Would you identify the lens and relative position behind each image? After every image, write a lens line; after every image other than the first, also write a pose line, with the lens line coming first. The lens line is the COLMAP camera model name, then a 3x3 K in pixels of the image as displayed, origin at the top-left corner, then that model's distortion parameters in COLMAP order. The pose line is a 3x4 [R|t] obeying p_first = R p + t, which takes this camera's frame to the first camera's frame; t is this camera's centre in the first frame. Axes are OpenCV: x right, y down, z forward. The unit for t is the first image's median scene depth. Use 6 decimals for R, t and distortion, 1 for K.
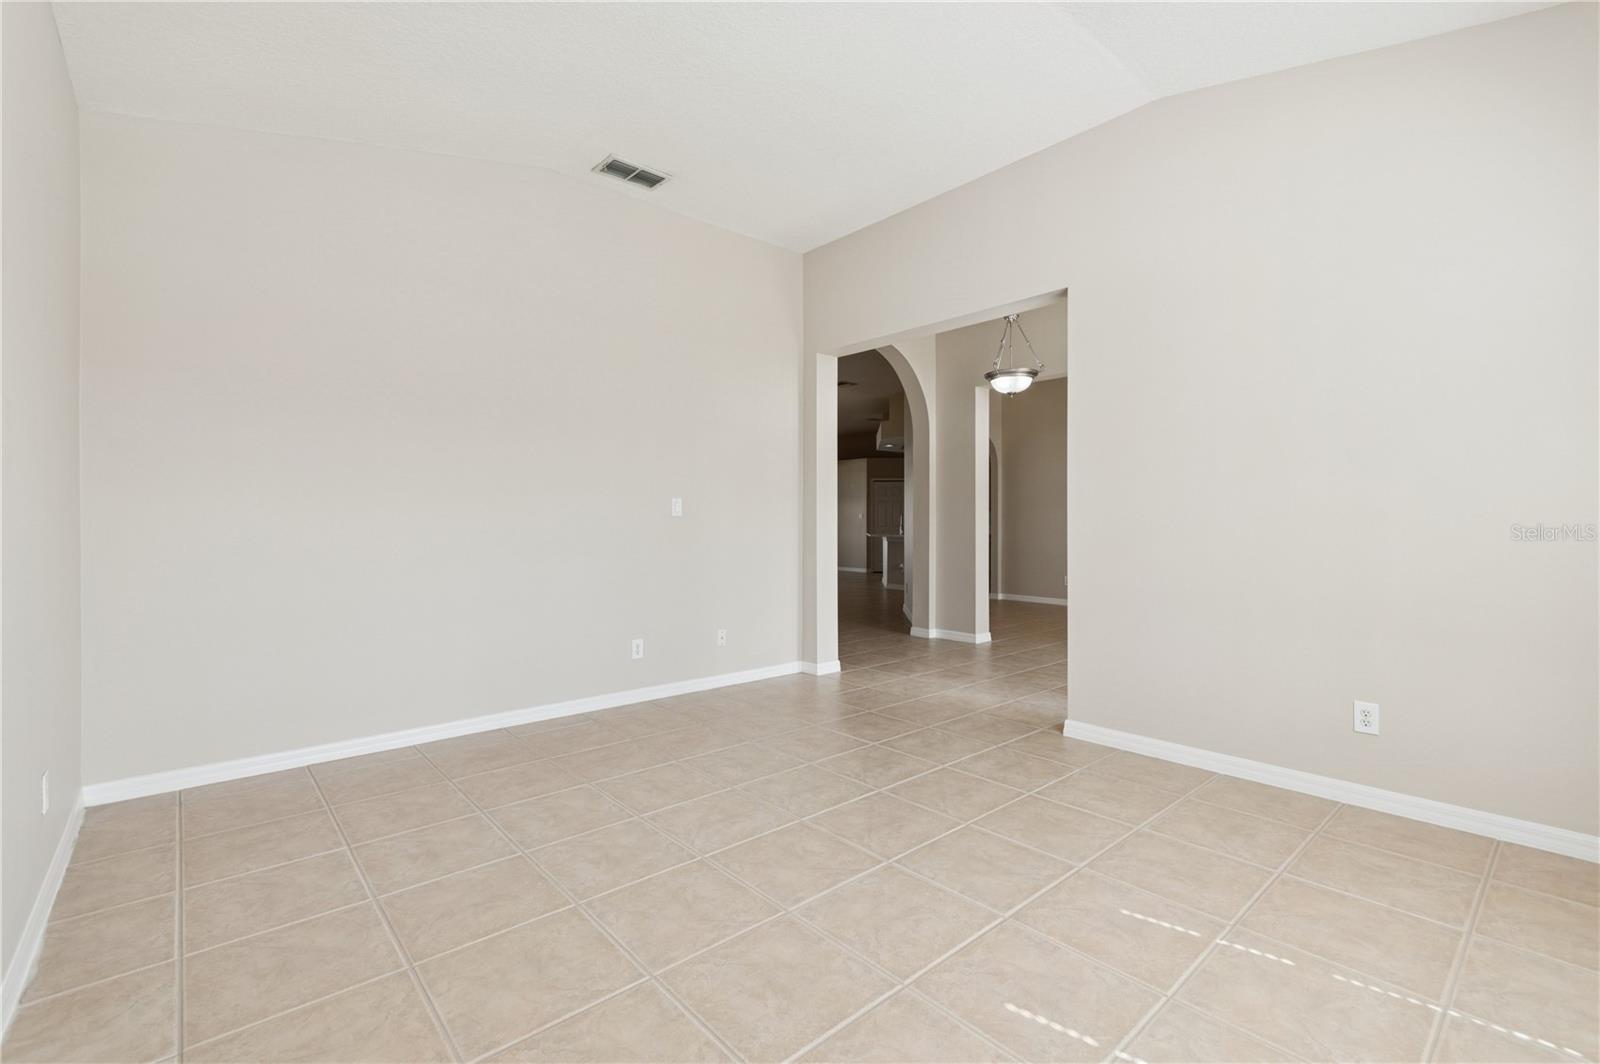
lens RADIAL K [[702.8, 0, 816.4], [0, 702.8, 537.3], [0, 0, 1]] dist [-0.000780, 0.000078]
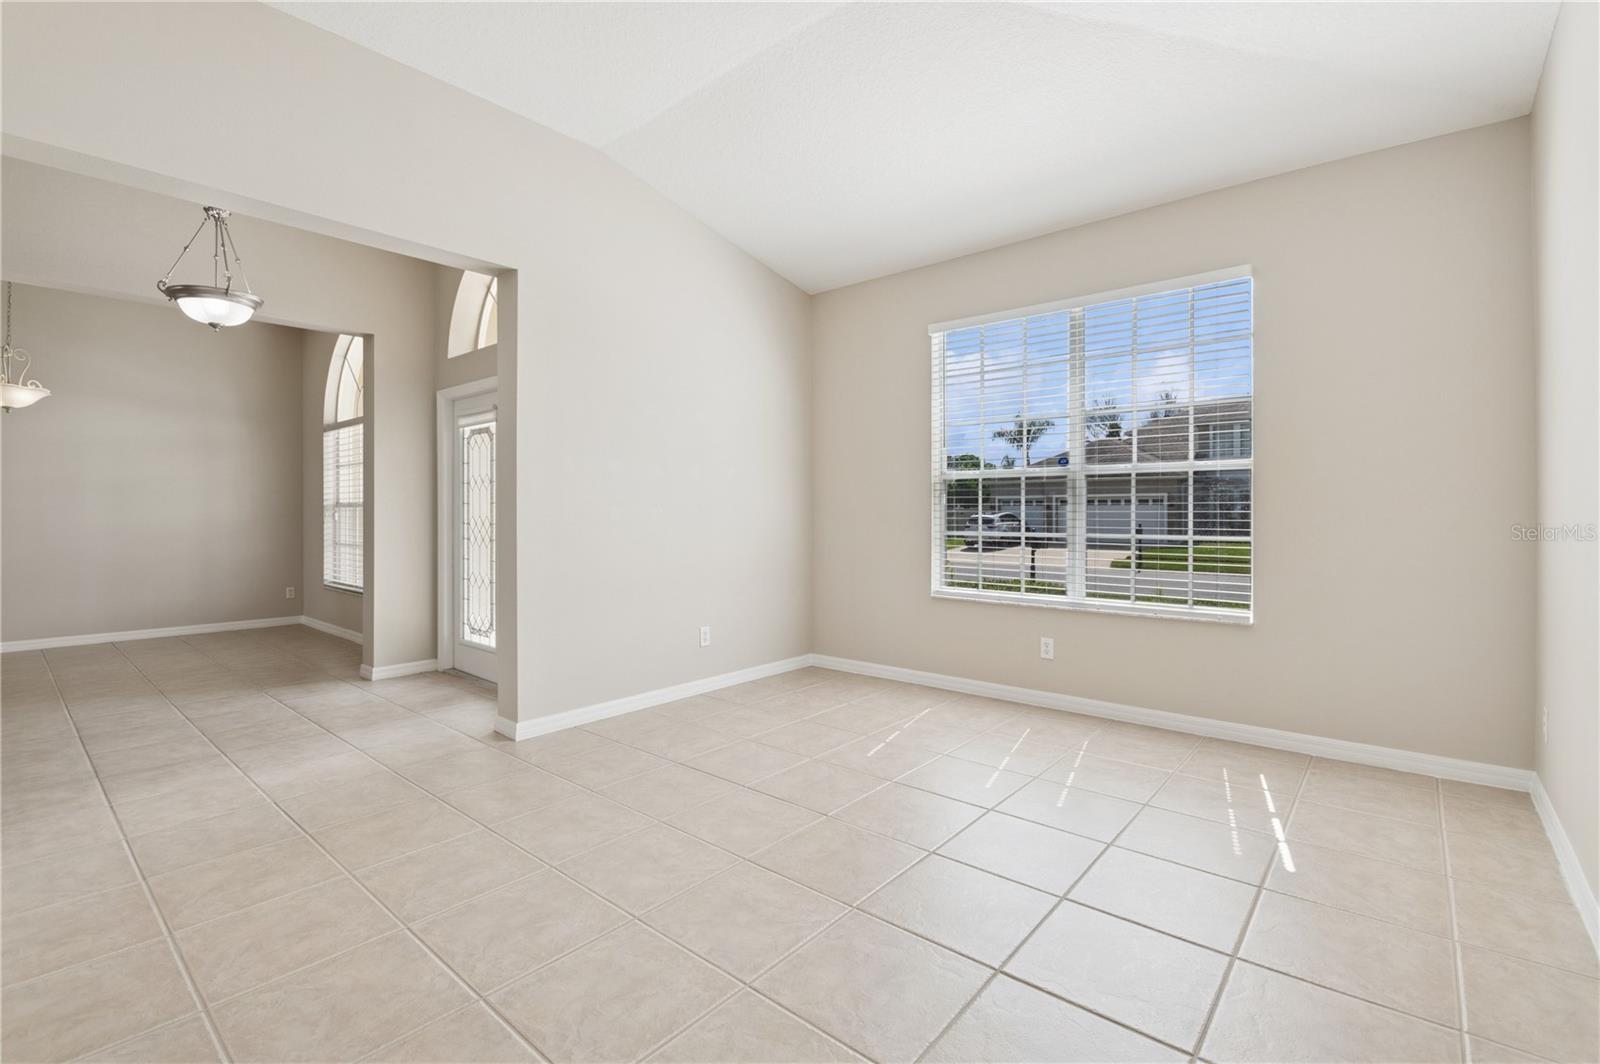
lens RADIAL K [[711.4, 0, 789.6], [0, 711.4, 505.6], [0, 0, 1]] dist [0.030720, 0.001183]
pose [[-0.120478, 0.016486, 0.992579, -0.897323], [0.023847, 0.999622, -0.013709, -0.017680], [-0.992430, 0.022018, -0.120825, 1.029759]]
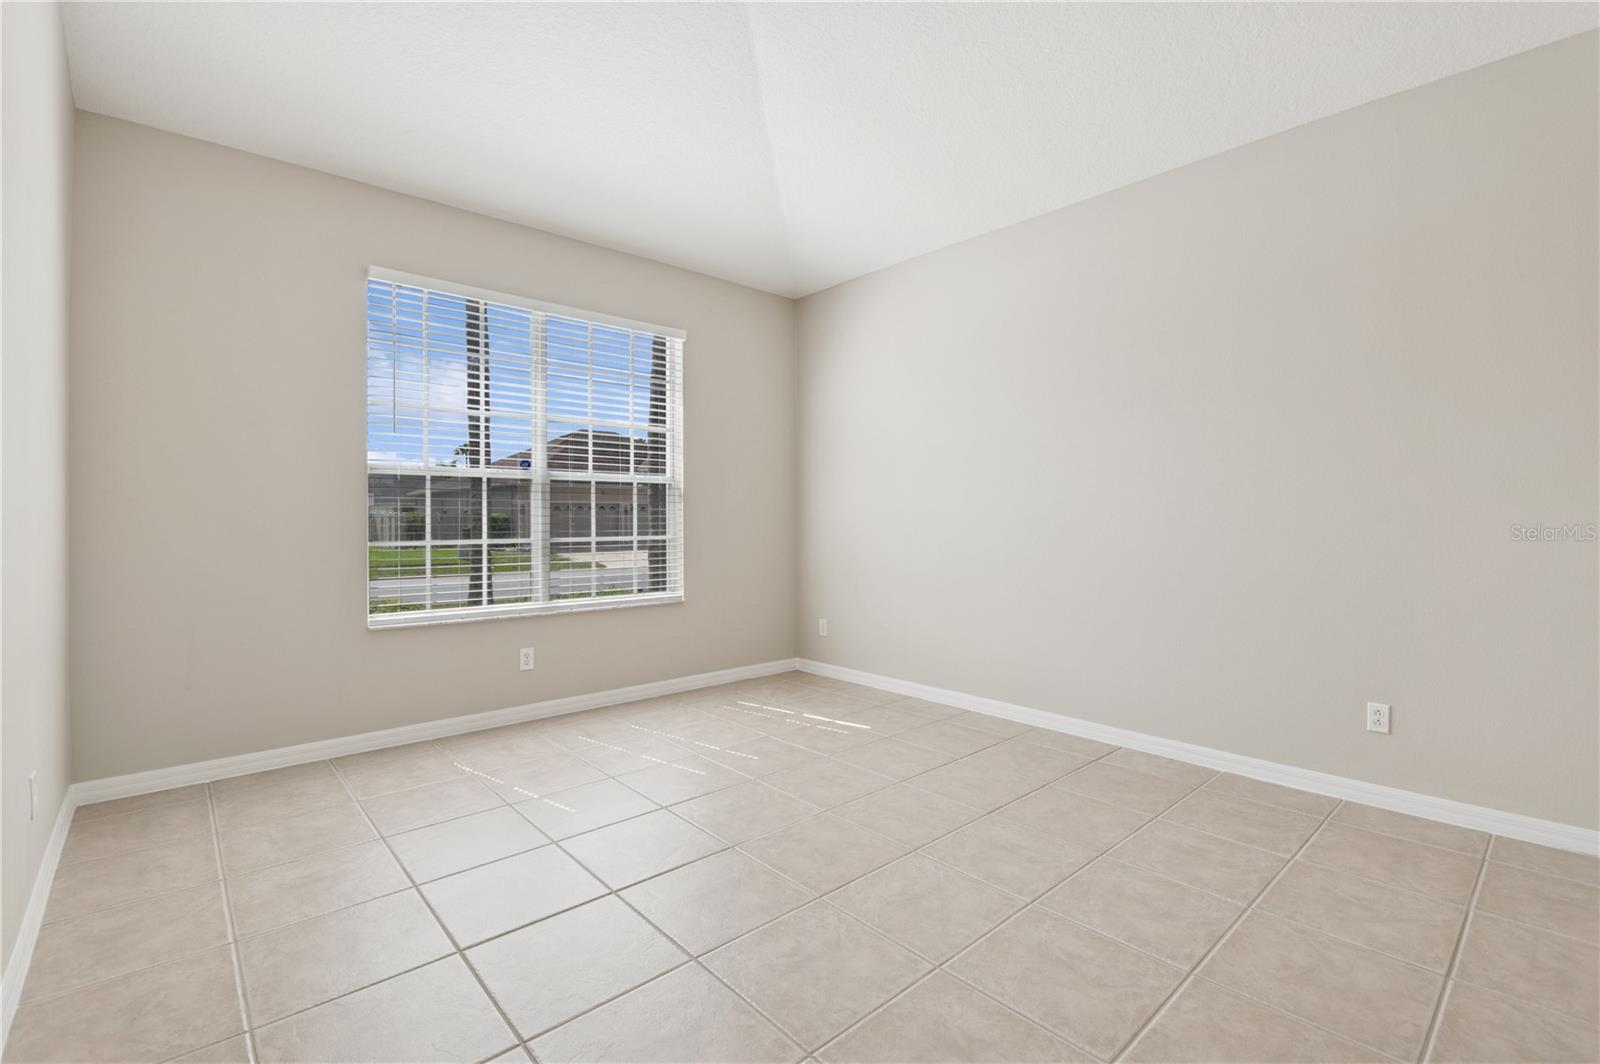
lens RADIAL K [[711.4, 0, 816.7], [0, 711.4, 502.4], [0, 0, 1]] dist [0.030720, 0.001183]
pose [[-0.999973, 0.003843, -0.006187, -0.015257], [0.003841, 0.999993, 0.000296, -0.039034], [0.006188, 0.000272, -0.999981, 1.779639]]
